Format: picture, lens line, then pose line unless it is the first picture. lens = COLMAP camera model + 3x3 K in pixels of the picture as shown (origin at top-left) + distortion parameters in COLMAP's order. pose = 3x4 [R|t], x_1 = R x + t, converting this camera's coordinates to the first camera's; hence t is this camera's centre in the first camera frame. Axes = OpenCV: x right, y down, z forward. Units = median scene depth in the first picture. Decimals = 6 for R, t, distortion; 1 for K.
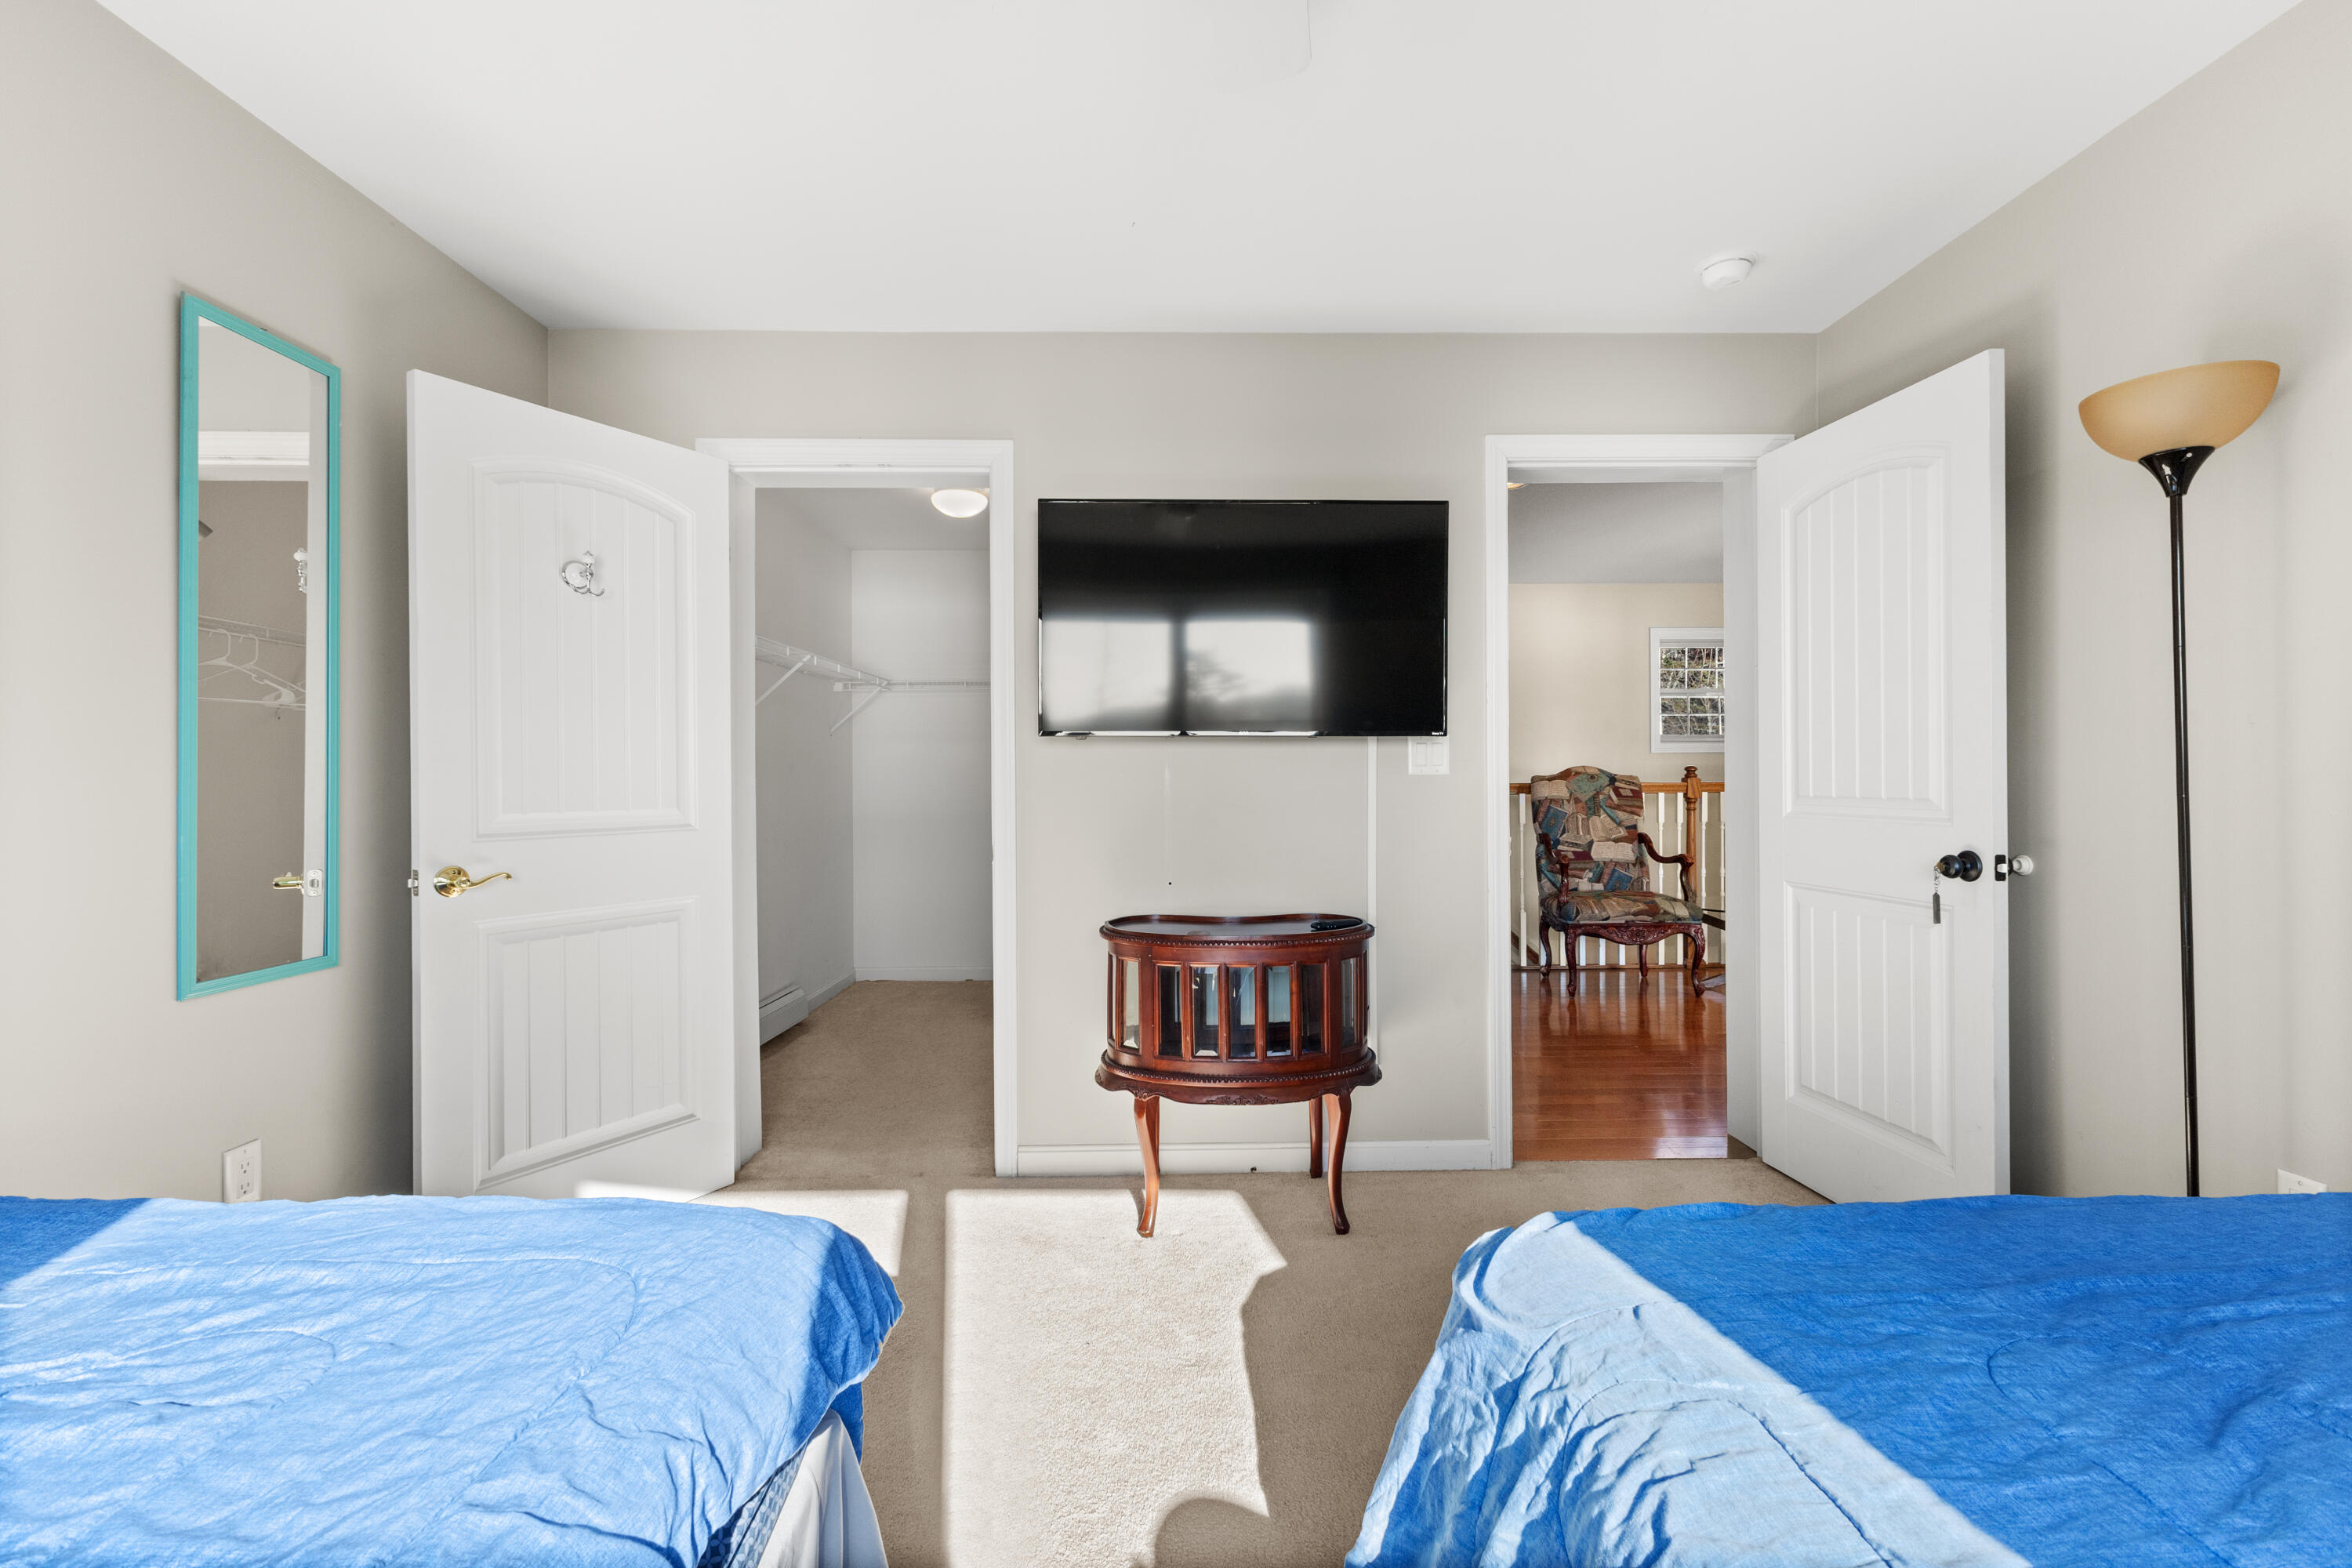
lens RADIAL K [[1035.7, 0, 1180.2], [0, 1035.7, 779.7], [0, 0, 1]] dist [0.009326, -0.000114]
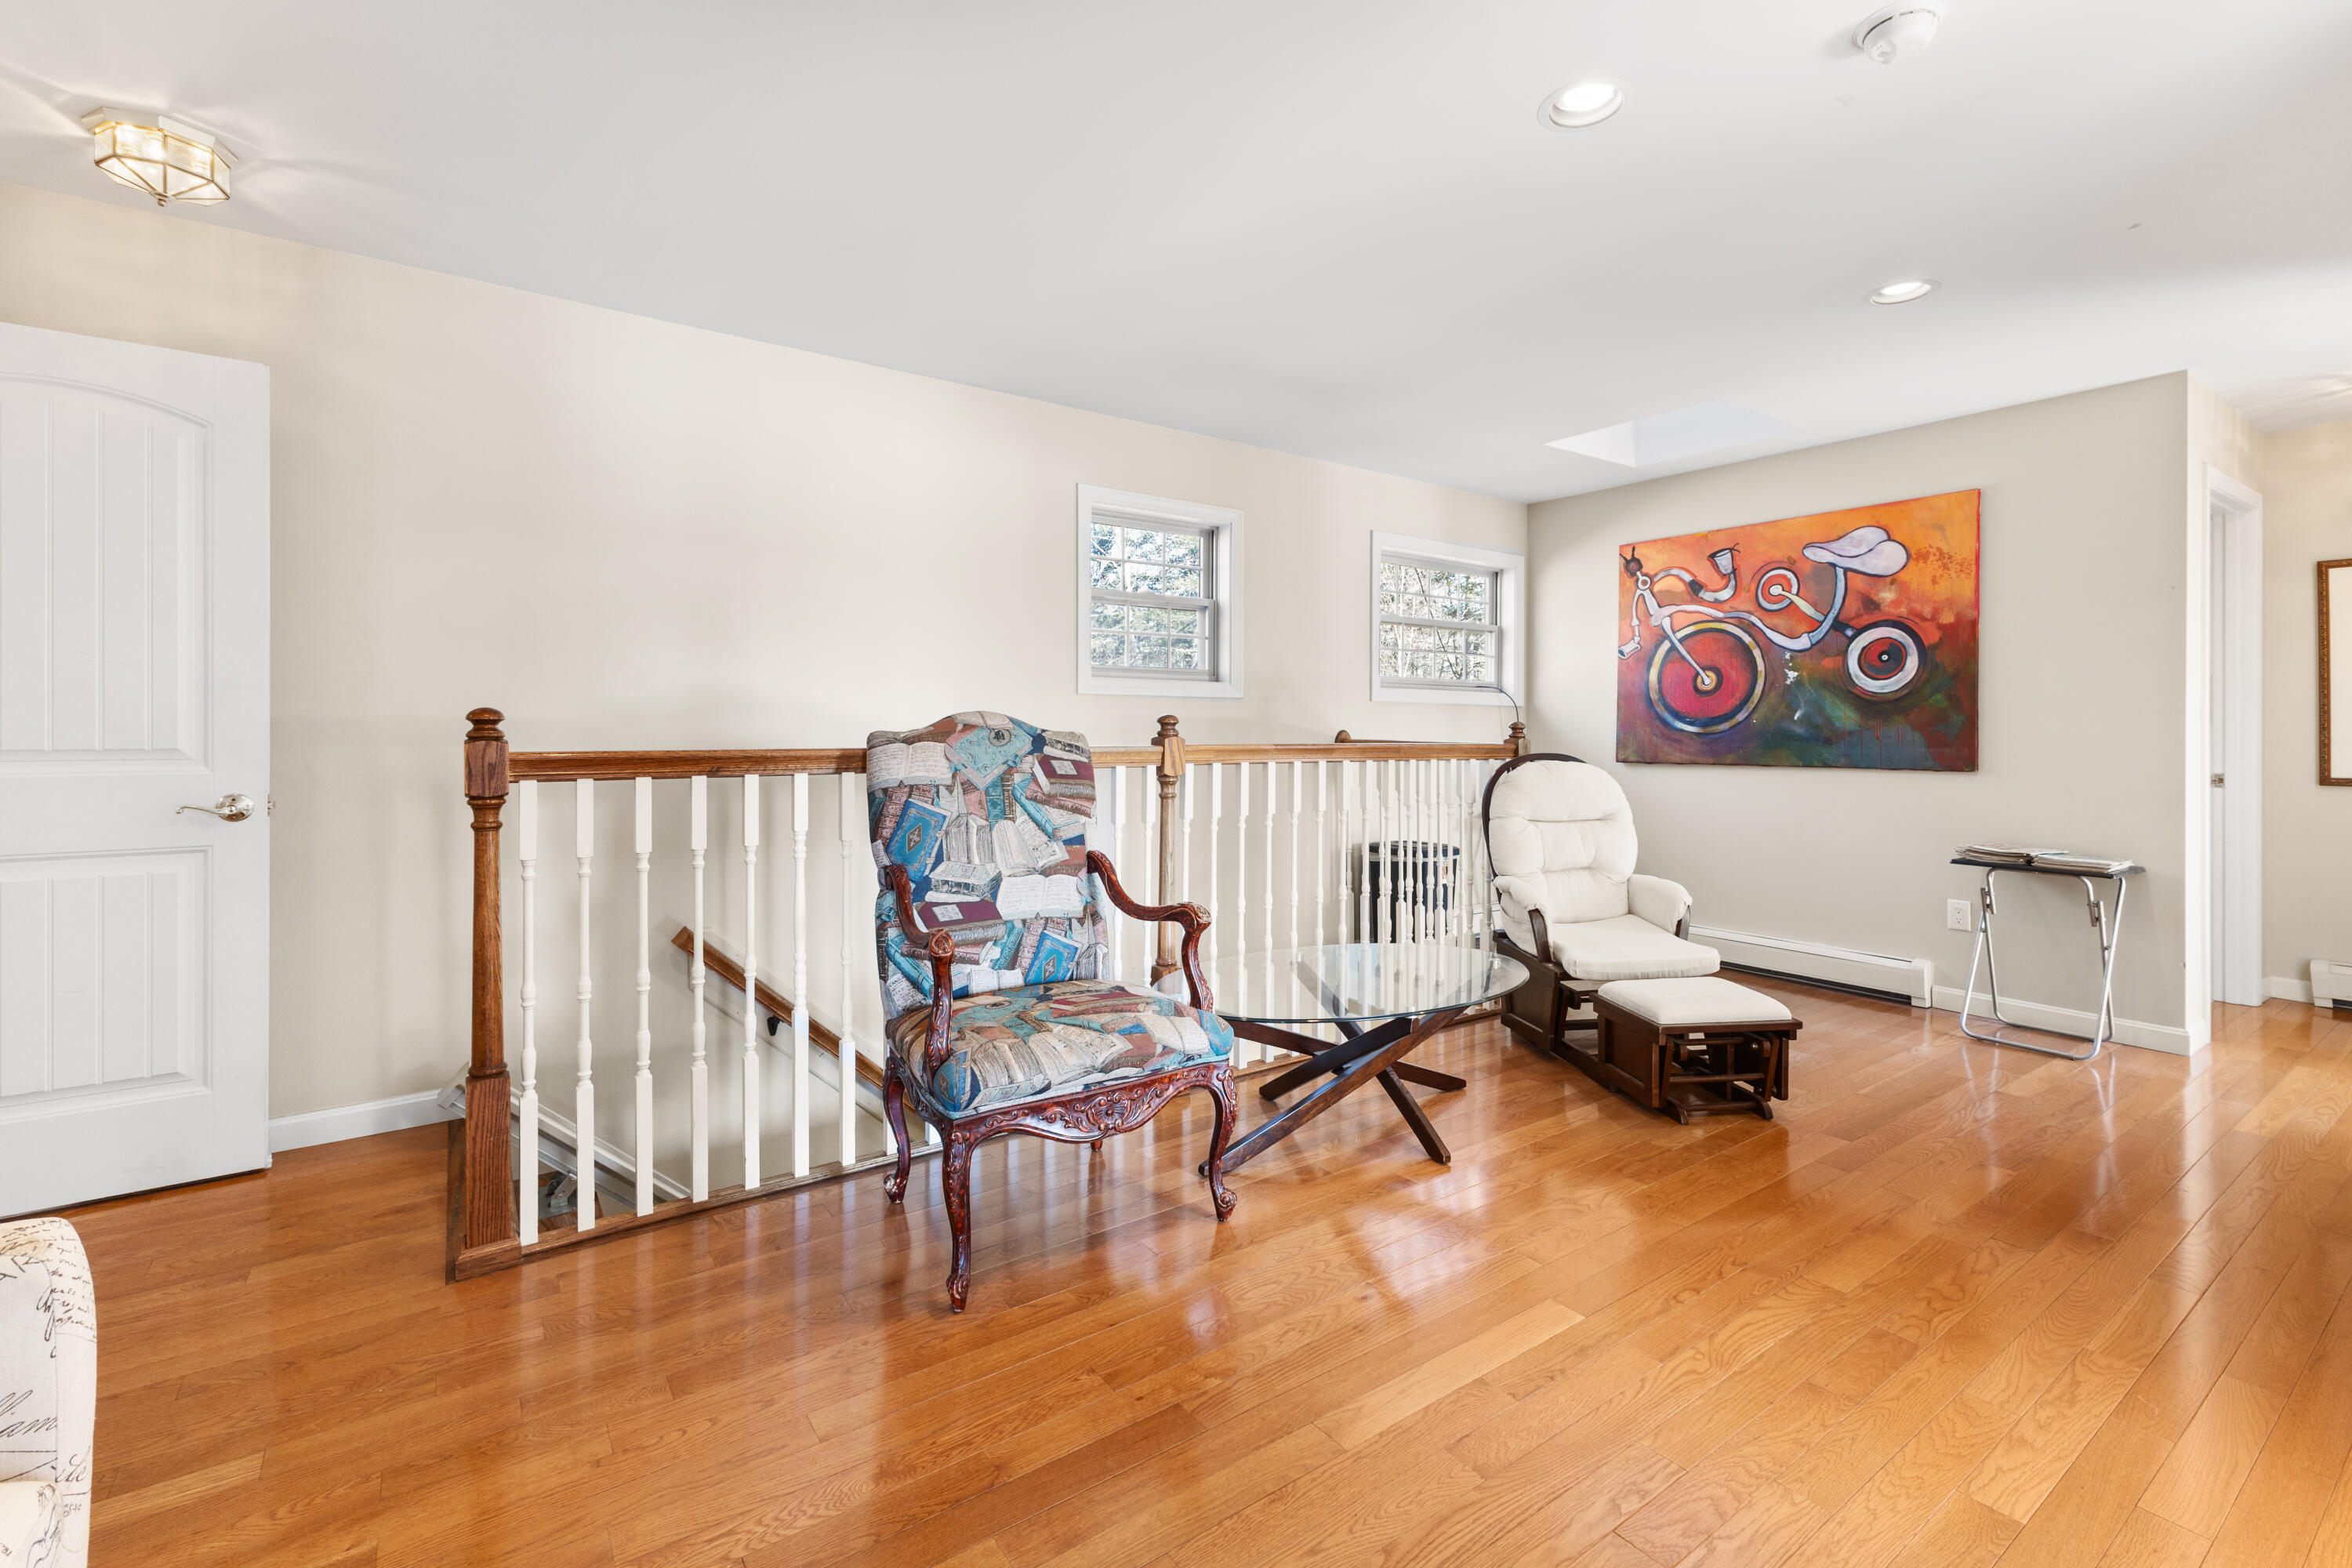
lens RADIAL K [[1021.3, 0, 1178.8], [0, 1021.3, 729.4], [0, 0, 1]] dist [0.002135, 0.000074]
pose [[0.827568, 0.007950, 0.561309, 0.210747], [-0.004483, 0.999961, -0.007553, -0.002038], [-0.561348, 0.003735, 0.827572, 0.585007]]
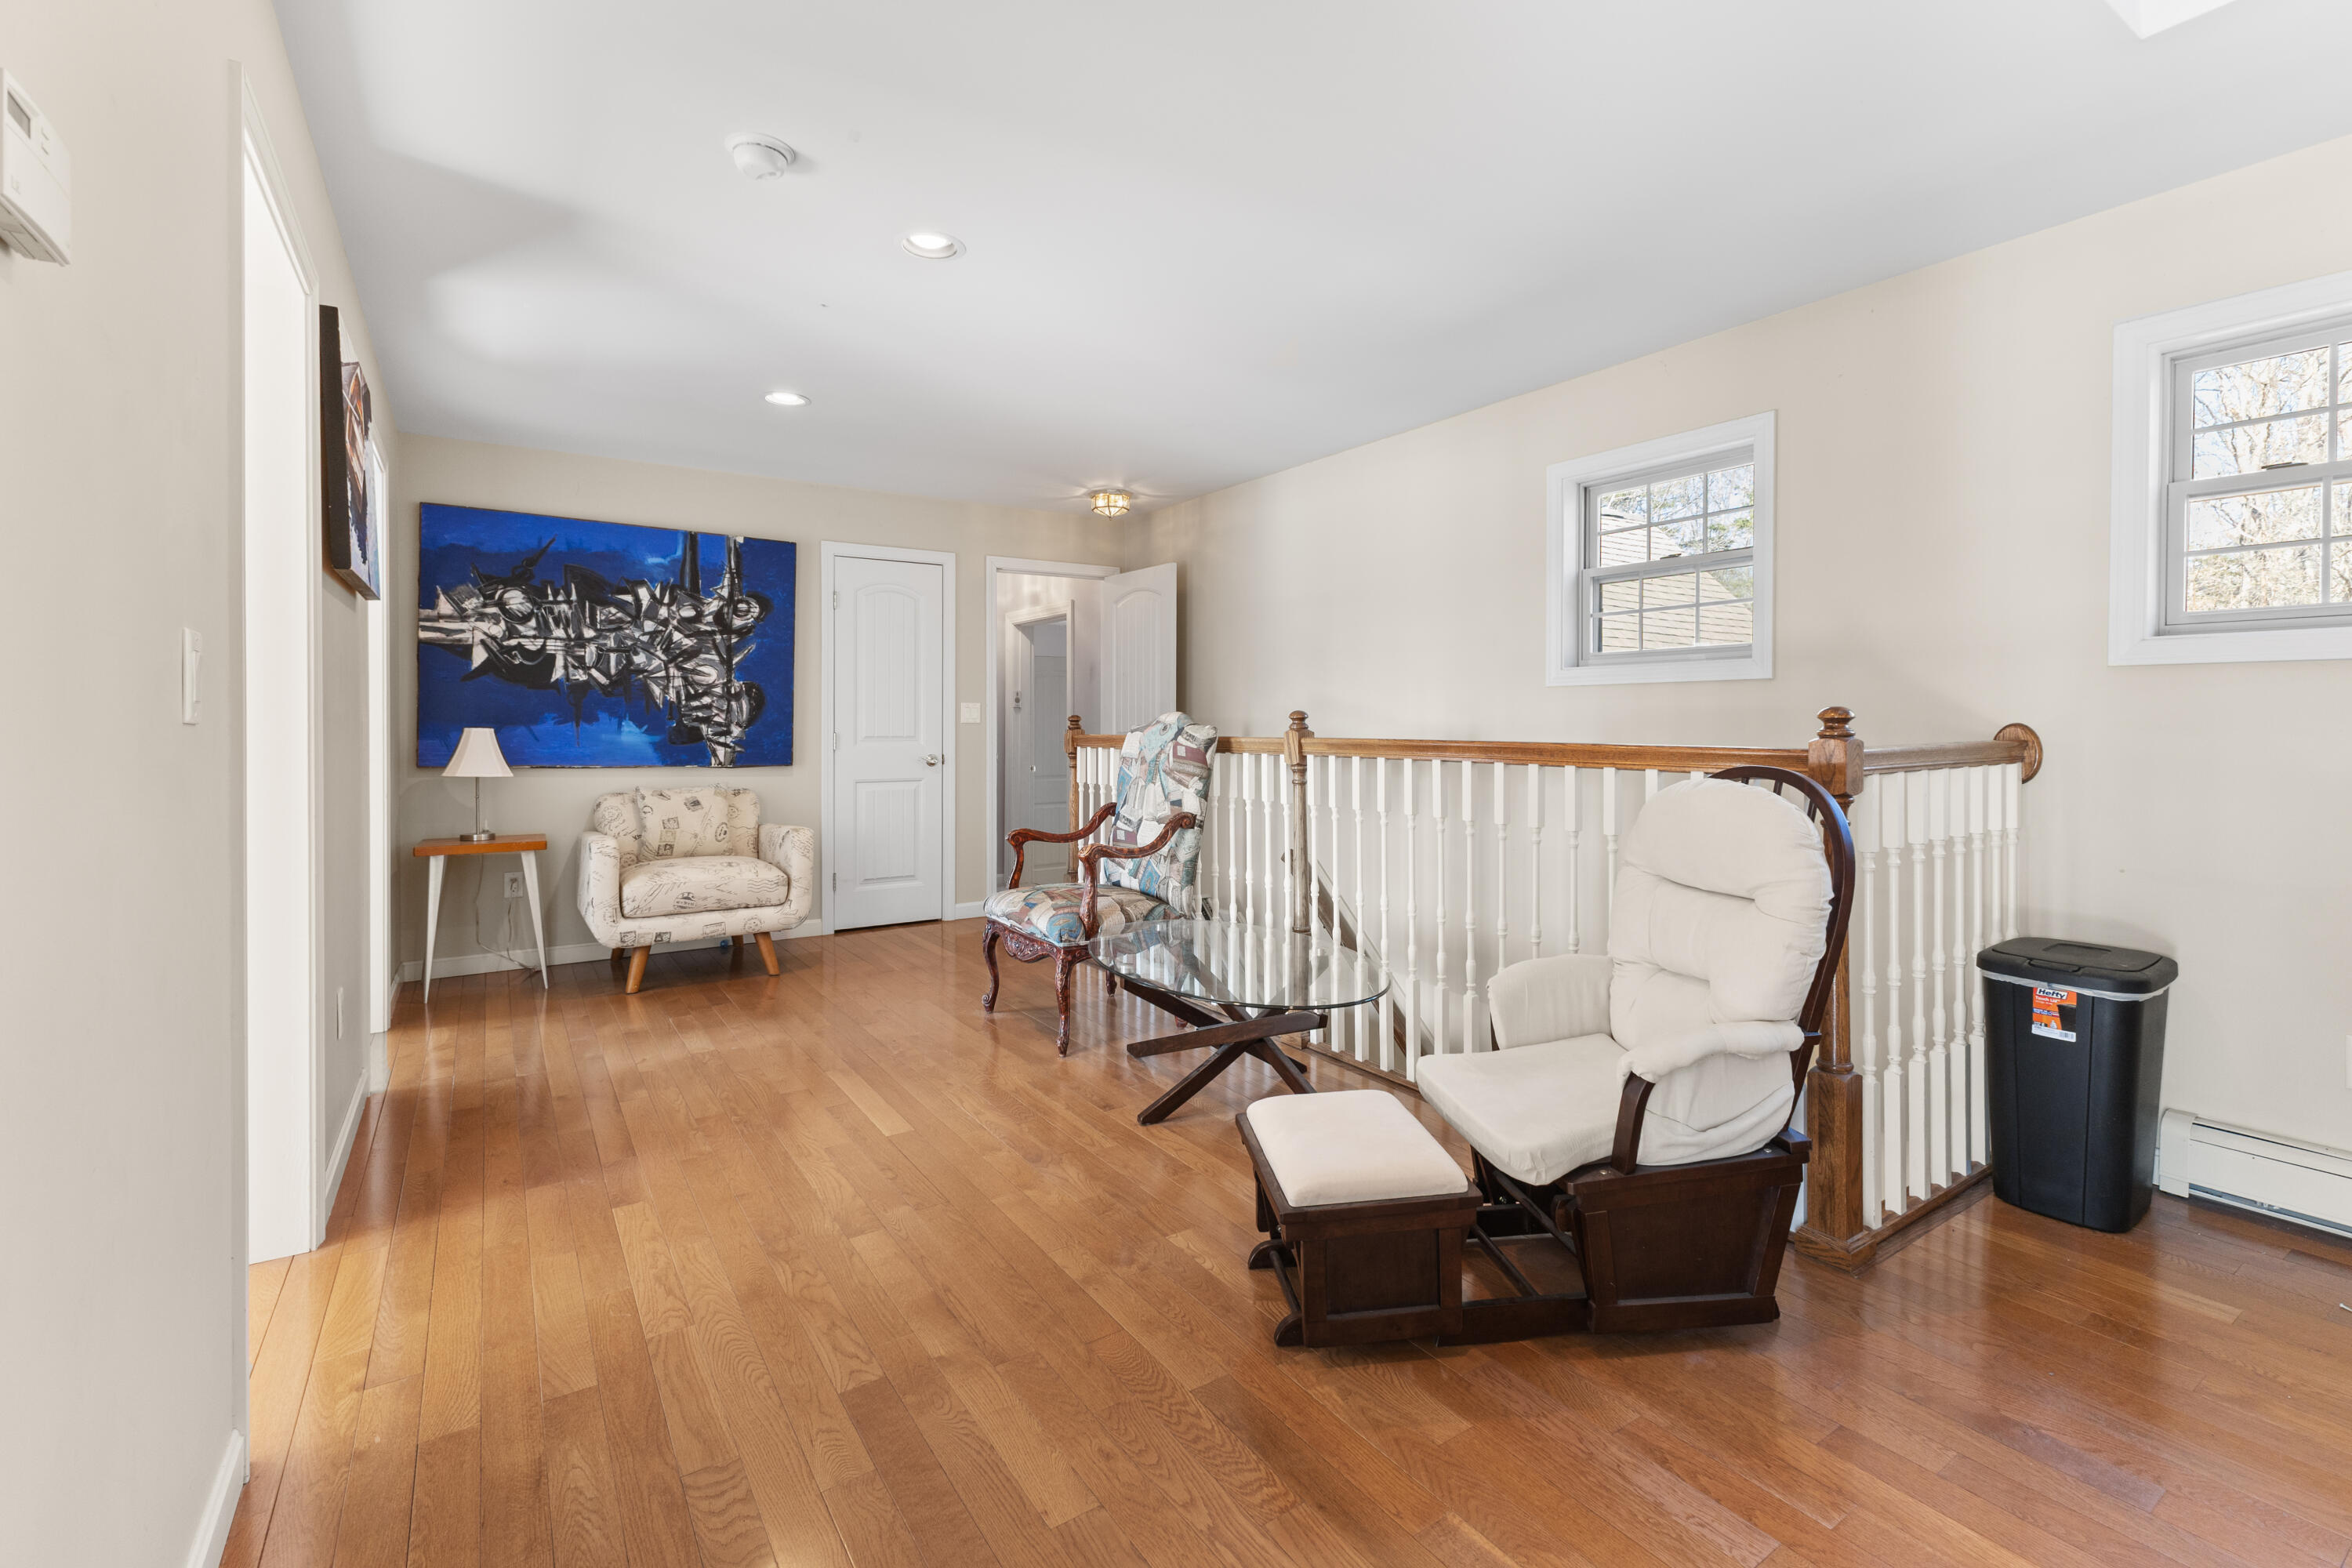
lens RADIAL K [[1040.9, 0, 1194.0], [0, 1040.9, 728.2], [0, 0, 1]] dist [0.004509, 0.000153]
pose [[0.548620, 0.009686, -0.836016, 1.000816], [-0.010186, 0.999936, 0.004901, -0.005713], [0.836010, 0.005827, 0.548683, 0.641939]]
